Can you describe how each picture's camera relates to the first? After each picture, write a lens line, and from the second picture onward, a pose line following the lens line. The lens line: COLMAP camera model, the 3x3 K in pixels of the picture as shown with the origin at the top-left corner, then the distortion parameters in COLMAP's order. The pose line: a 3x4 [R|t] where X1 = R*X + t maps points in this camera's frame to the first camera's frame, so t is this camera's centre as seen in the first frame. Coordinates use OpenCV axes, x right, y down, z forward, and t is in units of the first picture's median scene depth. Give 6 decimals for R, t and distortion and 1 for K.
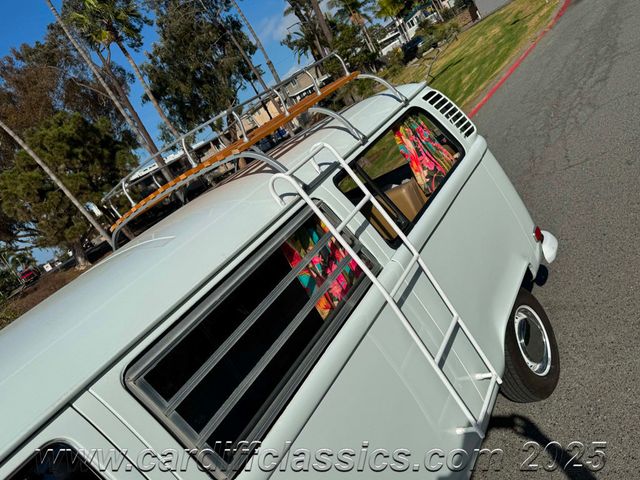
lens RADIAL K [[542.5, 0, 320.0], [0, 542.5, 240.0], [0, 0, 1]] dist [0.061759, 0.000554]
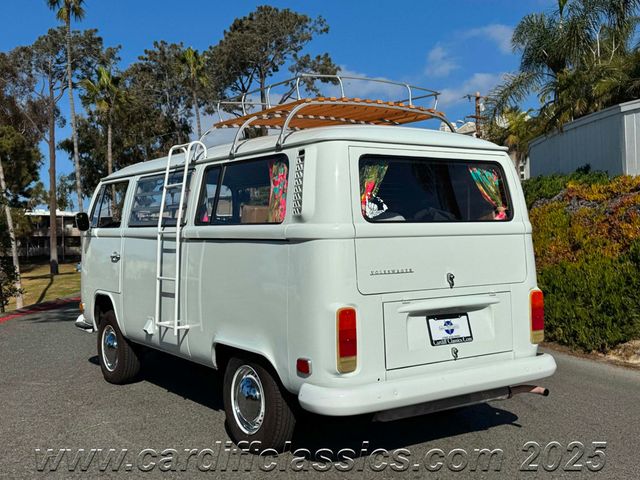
lens RADIAL K [[716.0, 0, 320.0], [0, 716.0, 240.0], [0, 0, 1]] dist [0.115237, -0.285024]
pose [[0.882339, 0.457675, 0.109601, 0.009086], [-0.409265, 0.861192, -0.301413, 0.074606], [-0.232336, 0.221093, 0.947174, -0.243943]]
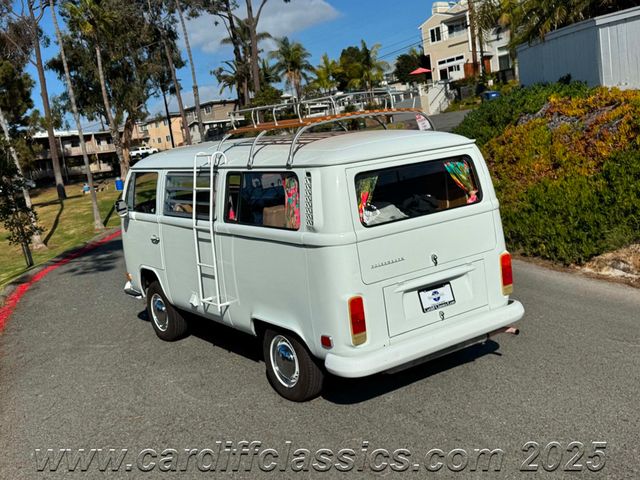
lens RADIAL K [[716.0, 0, 320.0], [0, 716.0, 240.0], [0, 0, 1]] dist [0.115237, -0.285024]
pose [[0.922351, 0.349396, 0.164899, 0.003488], [-0.323481, 0.931758, -0.164884, 0.070353], [-0.211256, 0.098739, 0.972431, -0.257721]]
